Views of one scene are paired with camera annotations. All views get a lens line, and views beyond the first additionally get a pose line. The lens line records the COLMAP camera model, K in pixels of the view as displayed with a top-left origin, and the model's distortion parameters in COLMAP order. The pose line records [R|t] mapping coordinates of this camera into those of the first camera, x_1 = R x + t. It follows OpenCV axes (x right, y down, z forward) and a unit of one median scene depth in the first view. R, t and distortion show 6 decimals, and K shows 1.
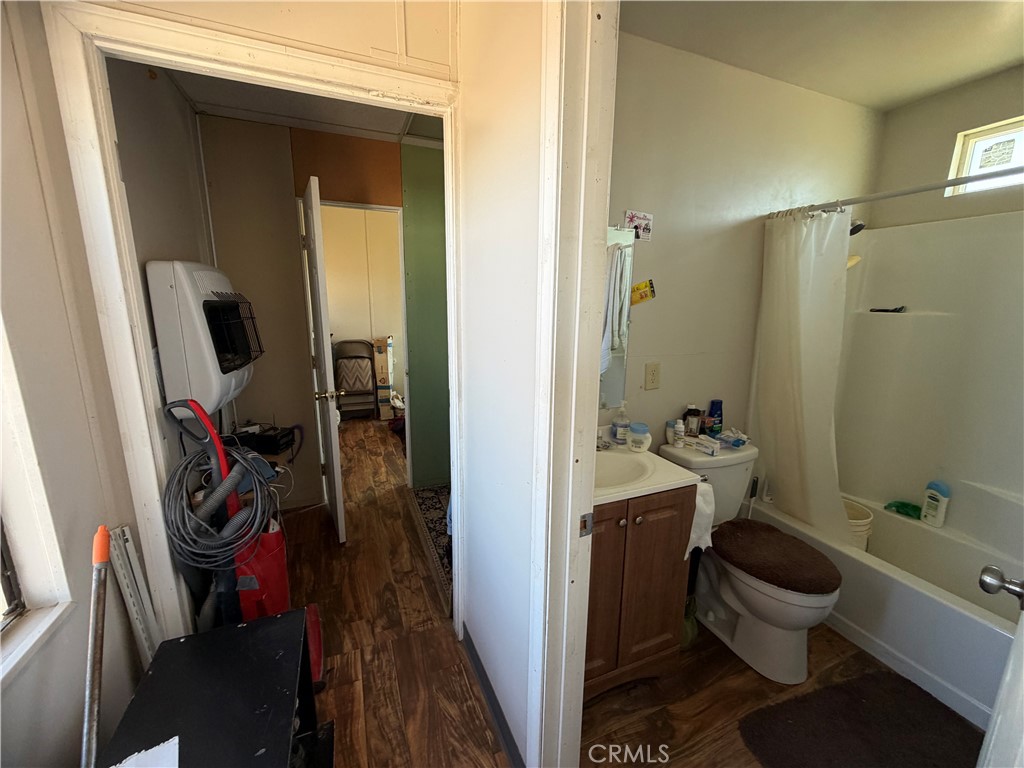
lens RADIAL K [[407.6, 0, 511.3], [0, 407.6, 385.7], [0, 0, 1]] dist [0.001464, -0.000011]
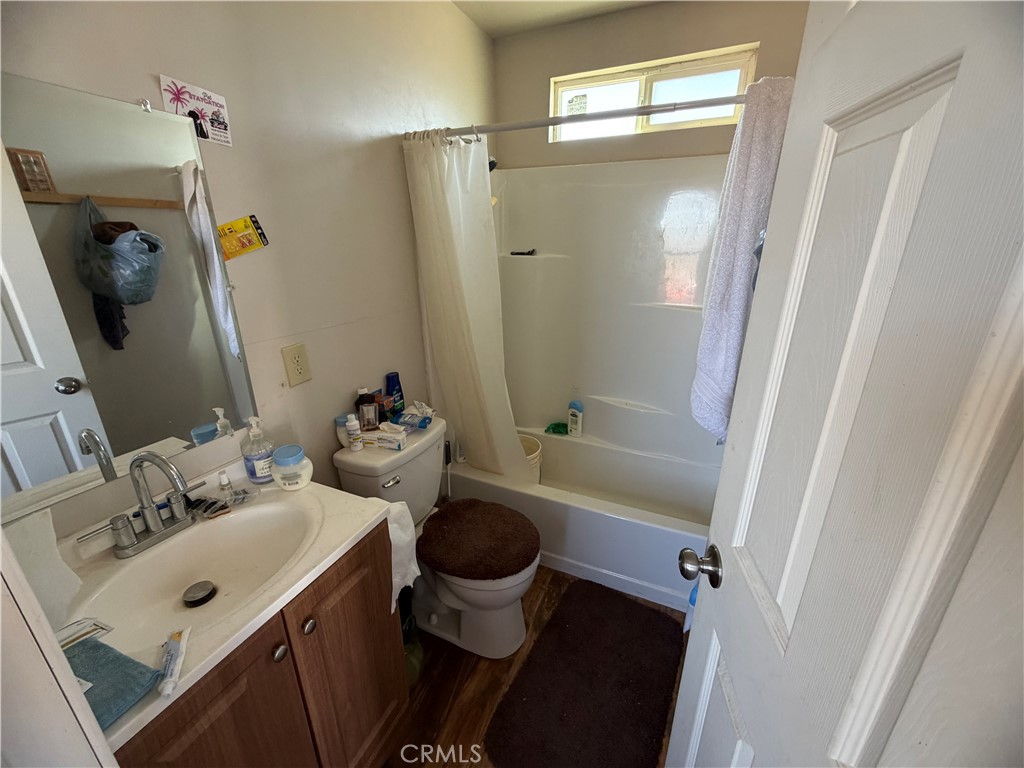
lens RADIAL K [[407.6, 0, 509.5], [0, 407.6, 384.0], [0, 0, 1]] dist [0.001464, -0.000011]
pose [[0.729717, -0.234155, 0.642406, 0.170717], [0.144941, 0.971155, 0.189343, -0.073690], [-0.668211, -0.045056, 0.742606, 0.274920]]
